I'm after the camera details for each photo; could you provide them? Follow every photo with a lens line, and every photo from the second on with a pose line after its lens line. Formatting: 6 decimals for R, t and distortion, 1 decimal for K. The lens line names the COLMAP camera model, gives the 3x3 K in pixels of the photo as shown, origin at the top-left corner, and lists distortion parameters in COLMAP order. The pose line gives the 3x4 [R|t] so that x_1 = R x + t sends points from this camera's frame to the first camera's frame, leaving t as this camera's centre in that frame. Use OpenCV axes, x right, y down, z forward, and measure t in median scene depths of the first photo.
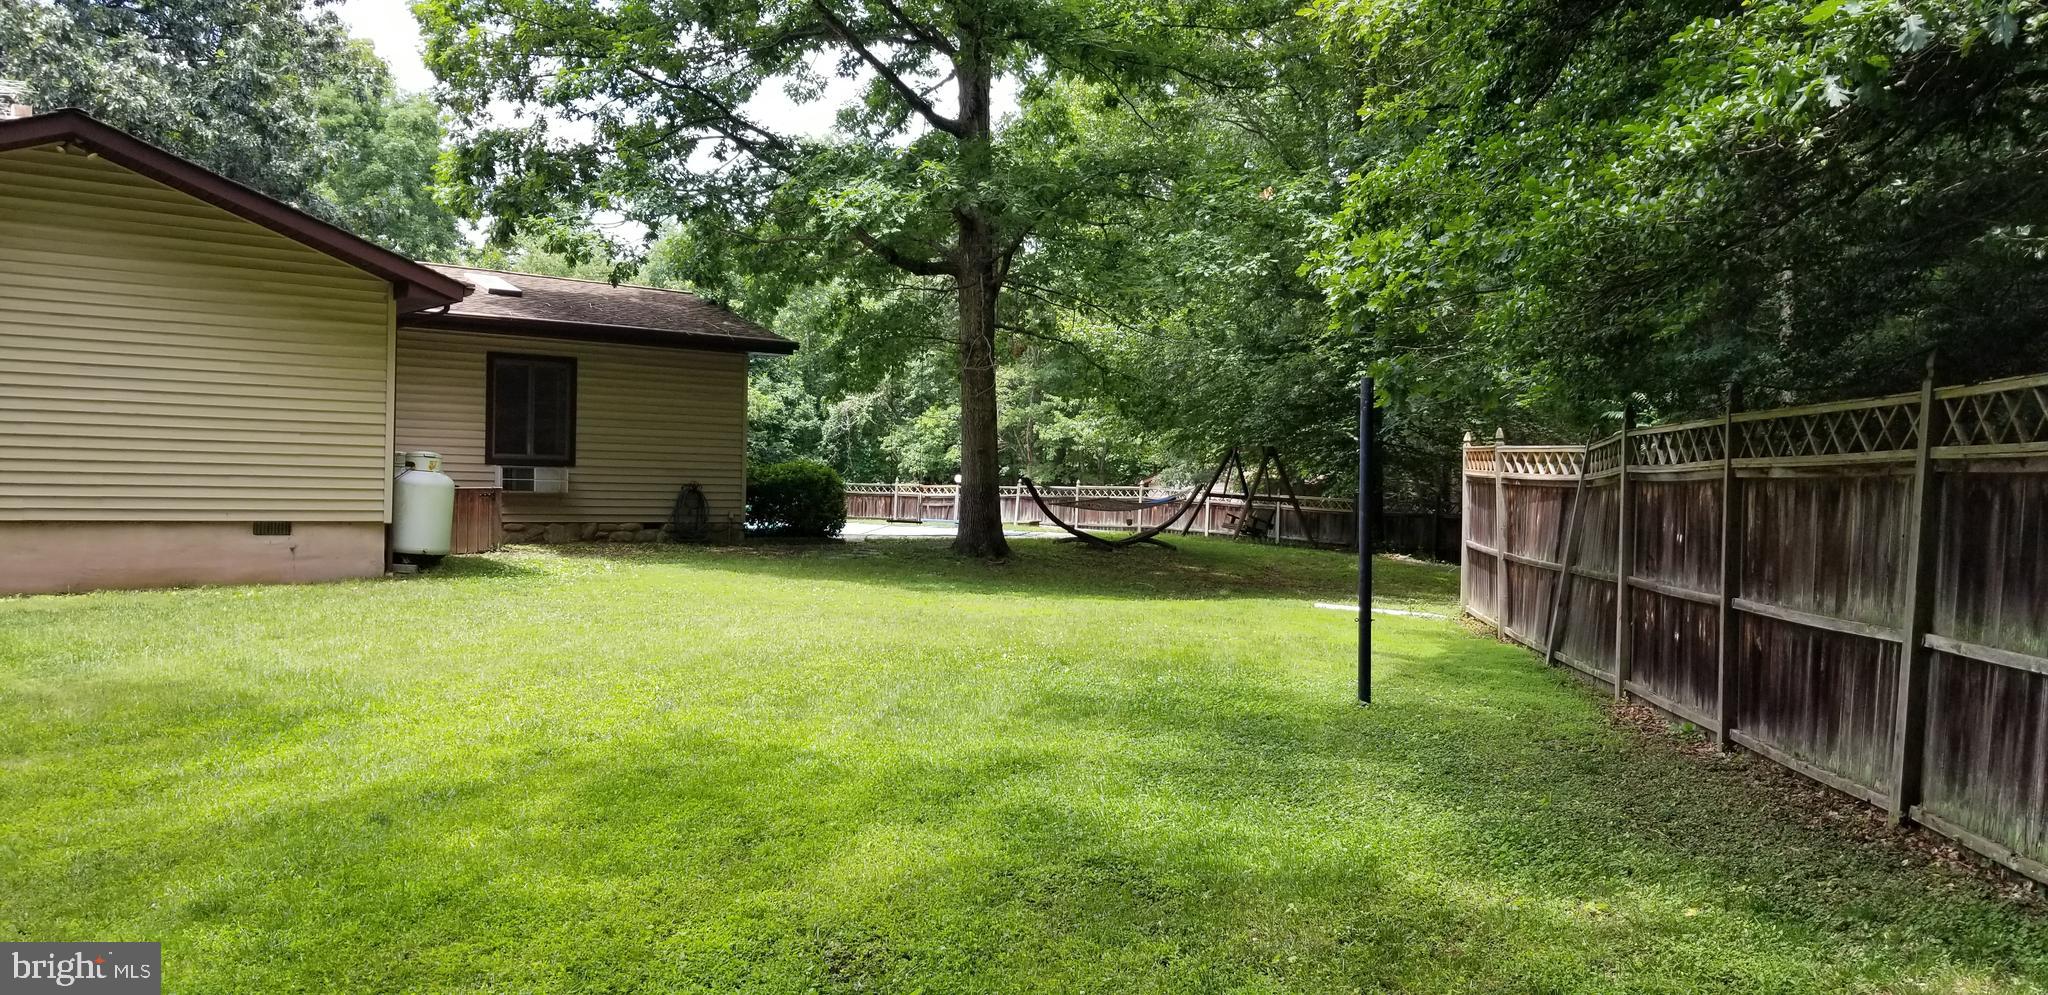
lens RADIAL K [[1587.1, 0, 1032.5], [0, 1587.1, 485.8], [0, 0, 1]] dist [0.093837, -0.171778]
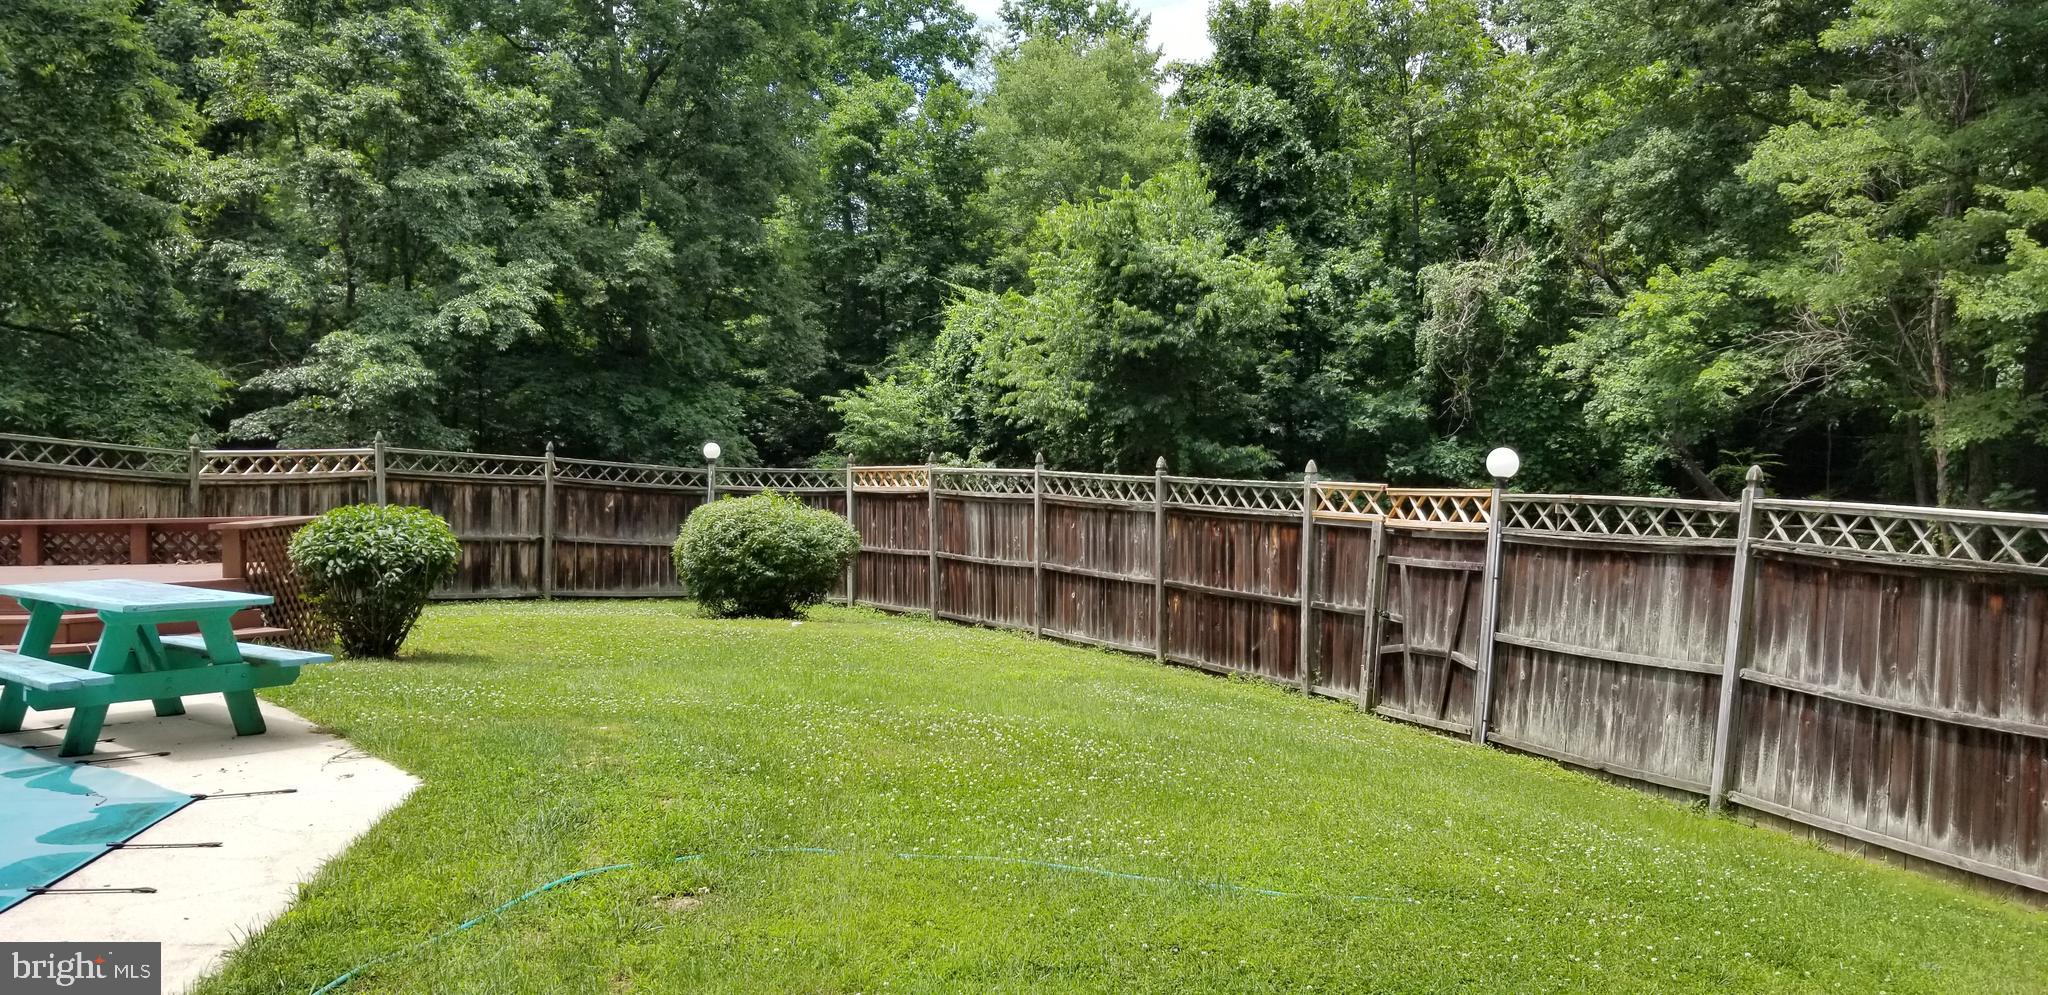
lens RADIAL K [[1587.1, 0, 1032.5], [0, 1587.1, 485.8], [0, 0, 1]] dist [0.093837, -0.171778]
pose [[0.851751, -0.014607, -0.523743, 0.014002], [0.028676, 0.999413, 0.018761, -0.005197], [0.523161, -0.030999, 0.851670, 0.558737]]
